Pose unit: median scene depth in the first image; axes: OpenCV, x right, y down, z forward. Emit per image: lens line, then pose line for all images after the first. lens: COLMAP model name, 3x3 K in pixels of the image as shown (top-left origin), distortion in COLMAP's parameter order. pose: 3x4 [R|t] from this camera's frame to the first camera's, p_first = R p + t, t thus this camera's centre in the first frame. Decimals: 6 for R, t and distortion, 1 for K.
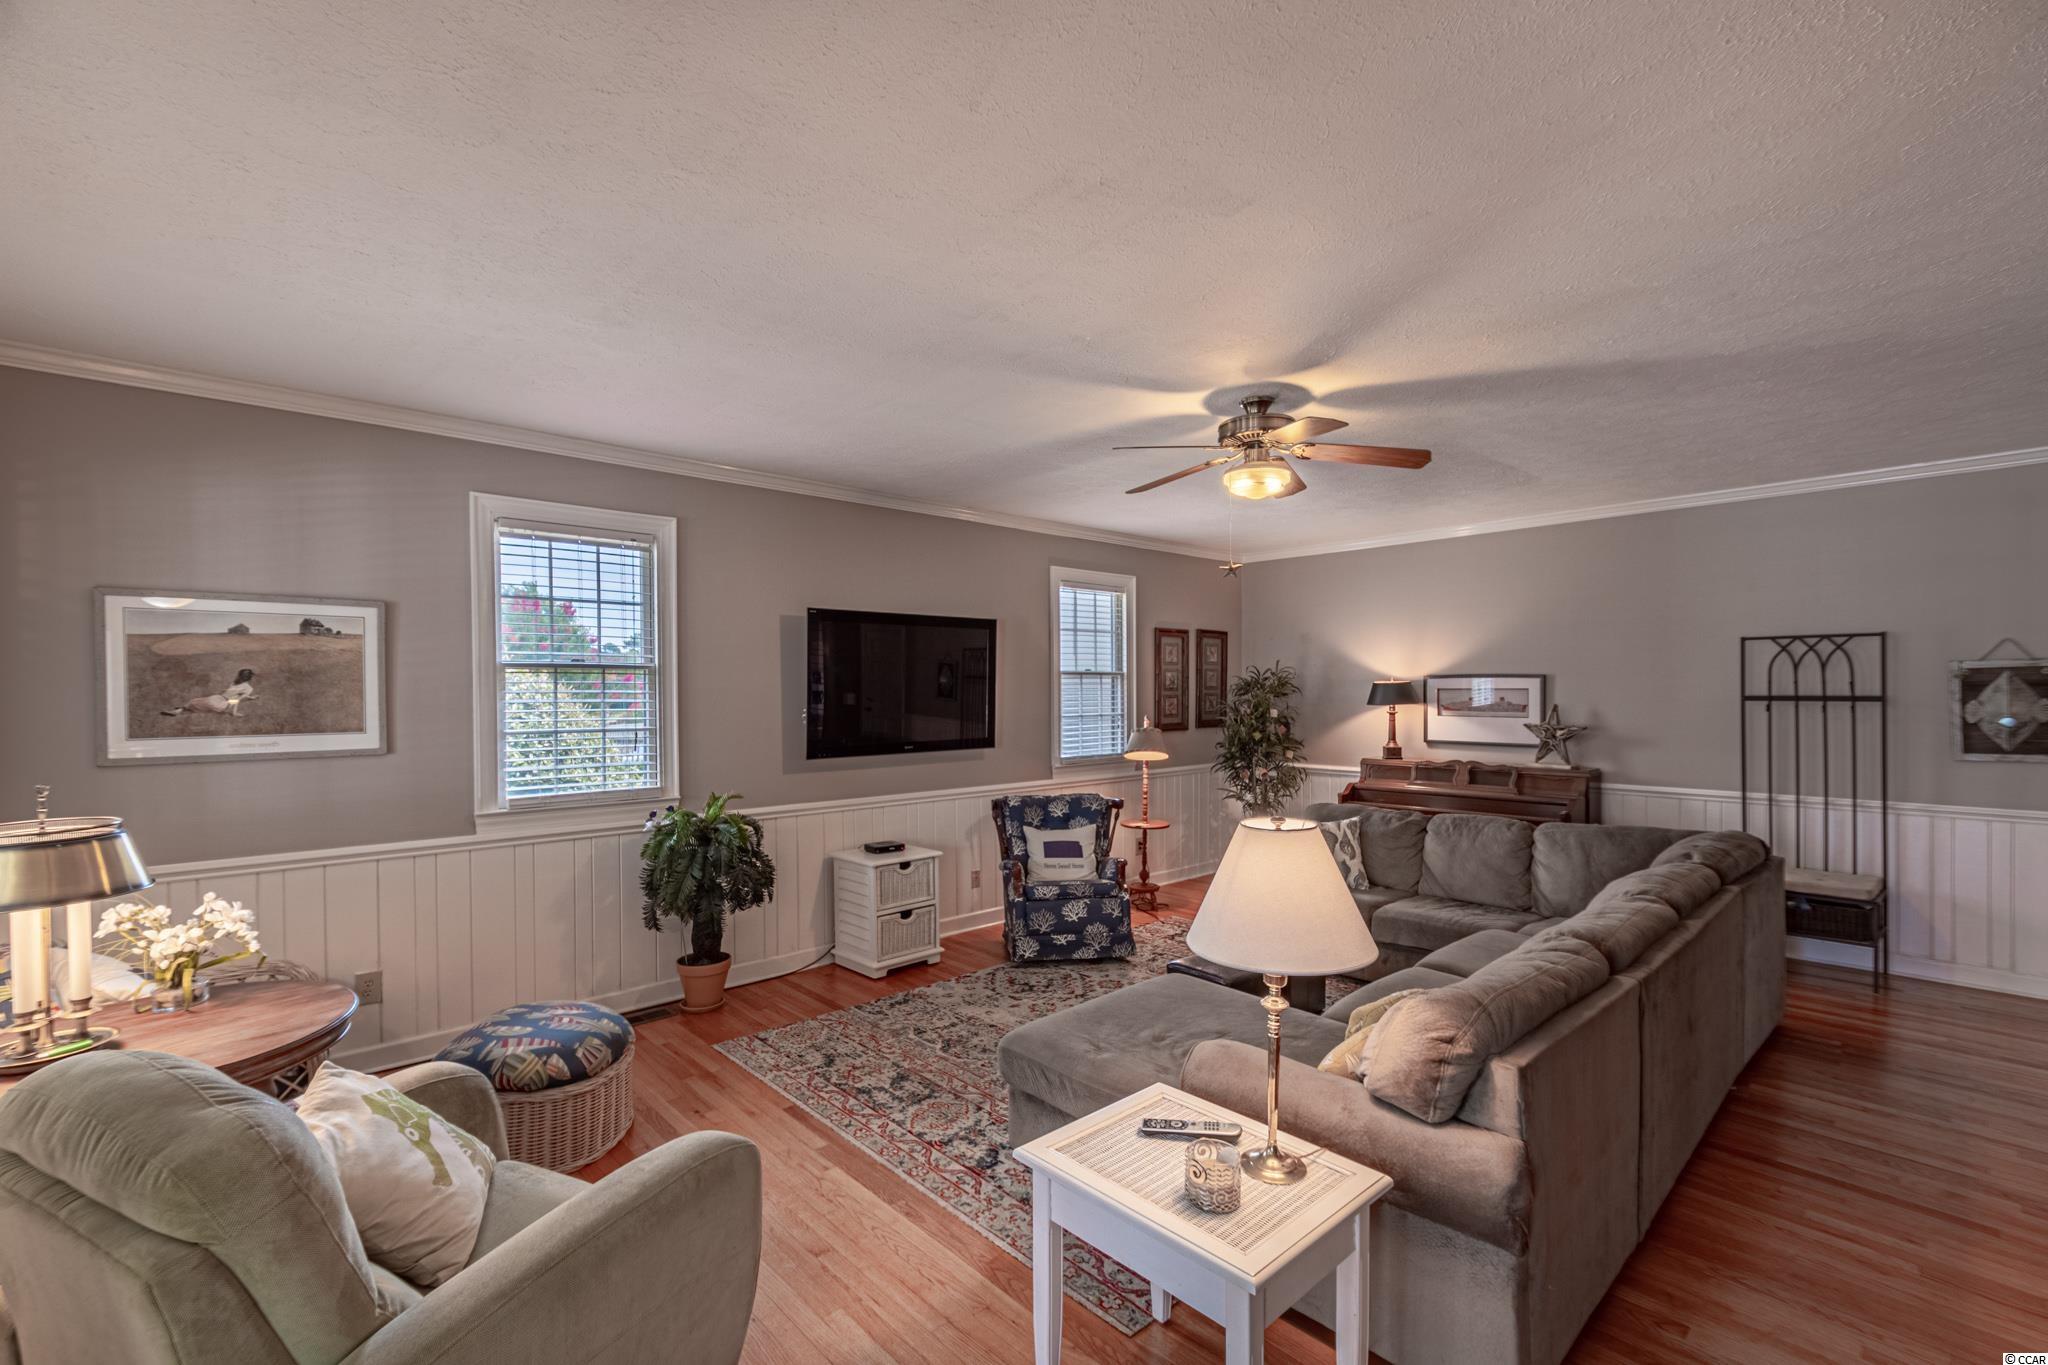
lens RADIAL K [[906.6, 0, 1019.3], [0, 906.6, 691.1], [0, 0, 1]] dist [0.010259, -0.000085]
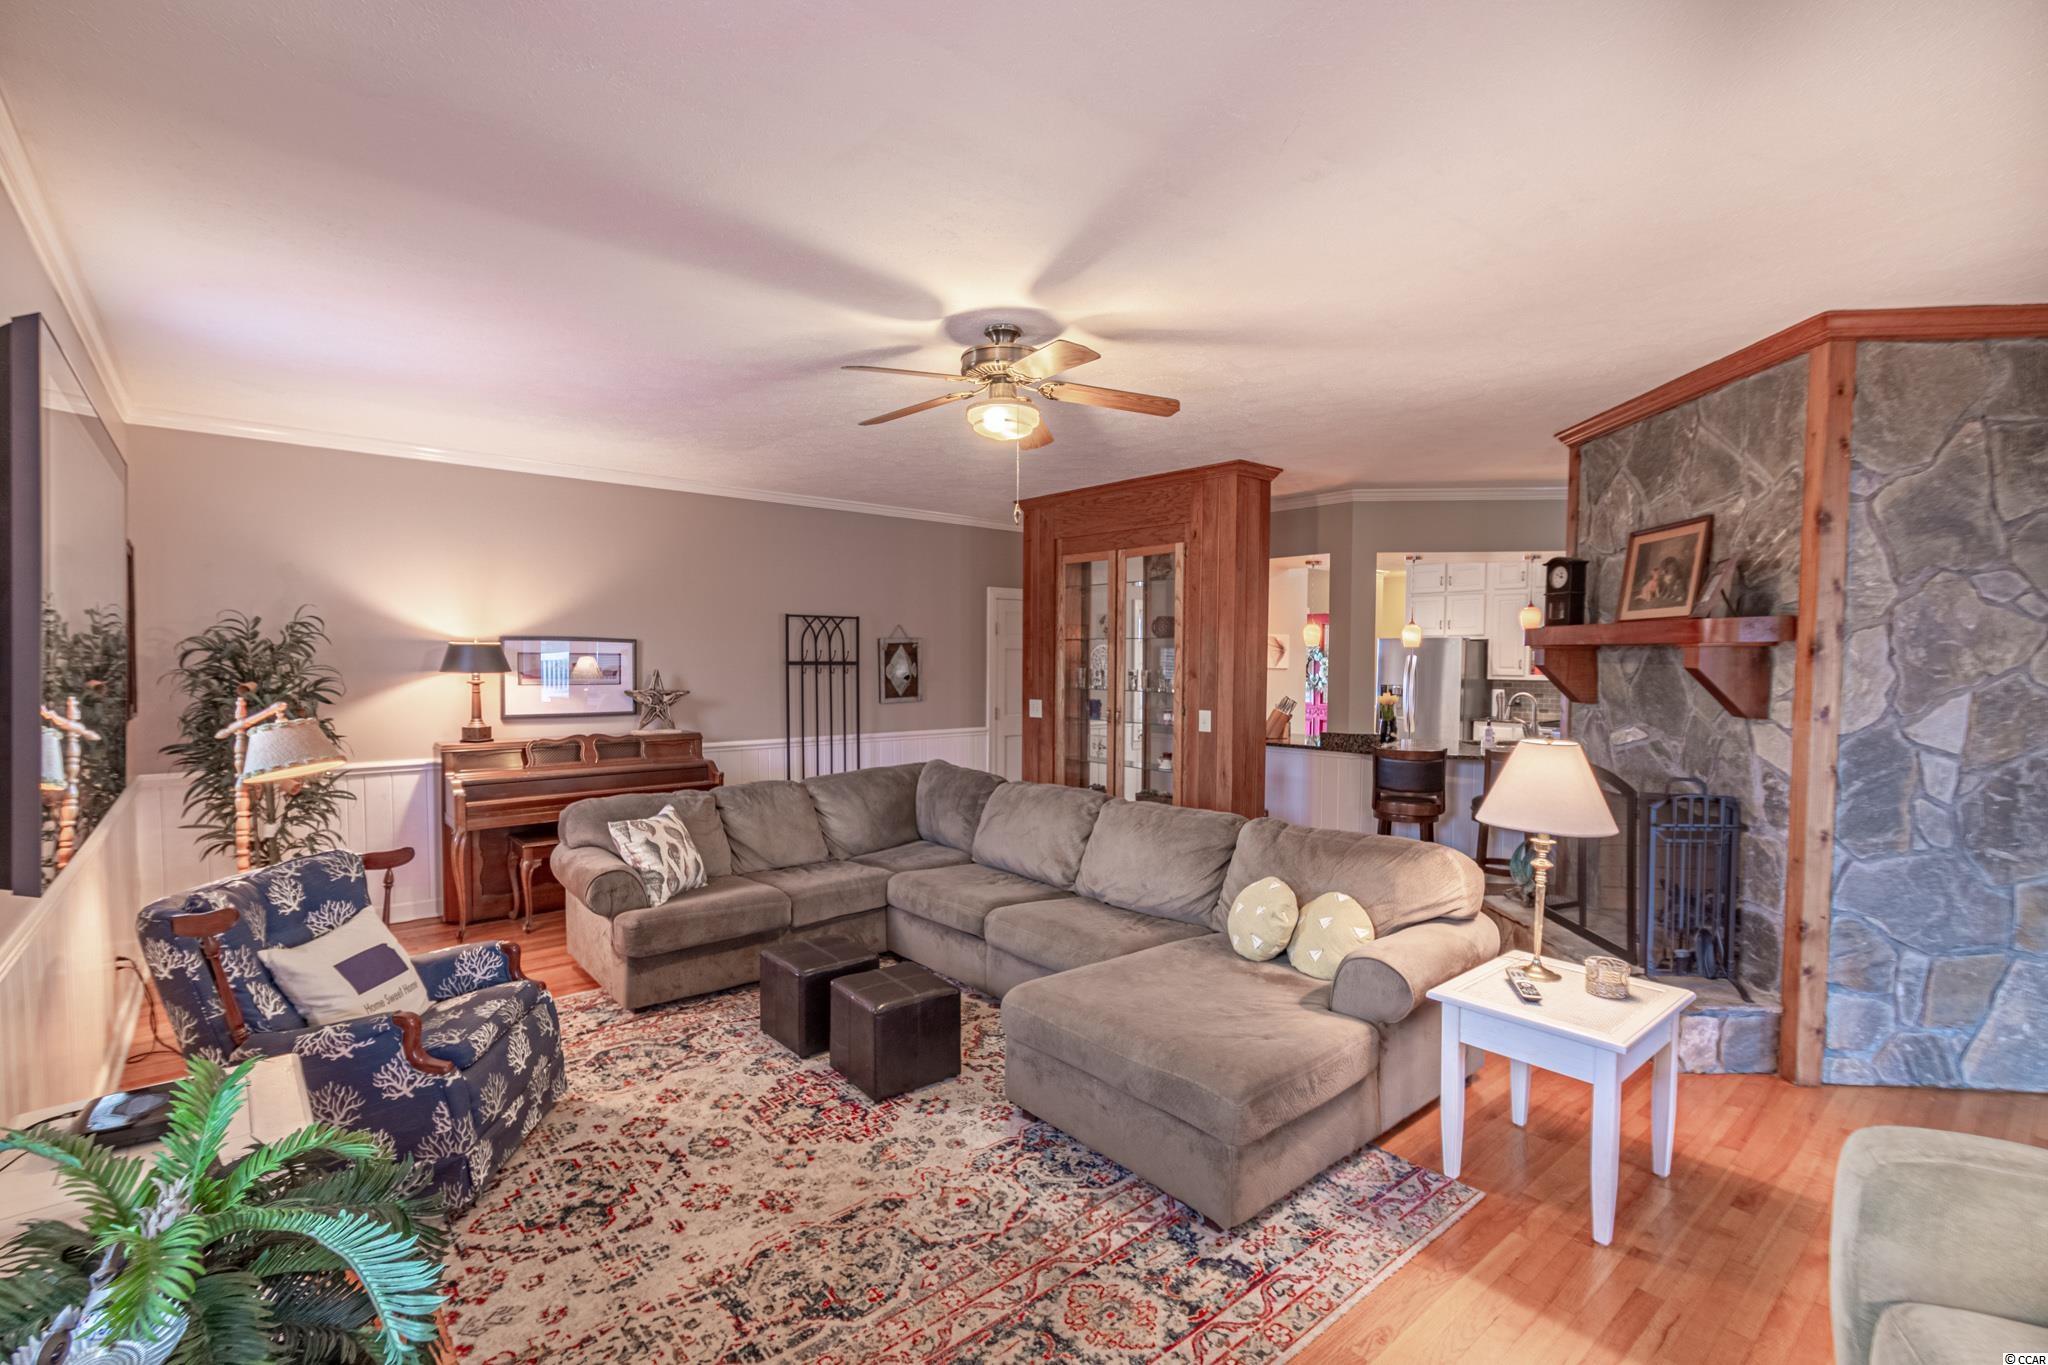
lens RADIAL K [[906.6, 0, 1019.2], [0, 906.6, 687.5], [0, 0, 1]] dist [0.010259, -0.000085]
pose [[0.042096, -0.025537, 0.998787, -0.459573], [-0.004238, 0.999660, 0.025738, 0.008071], [-0.999105, -0.005316, 0.041973, 0.668228]]
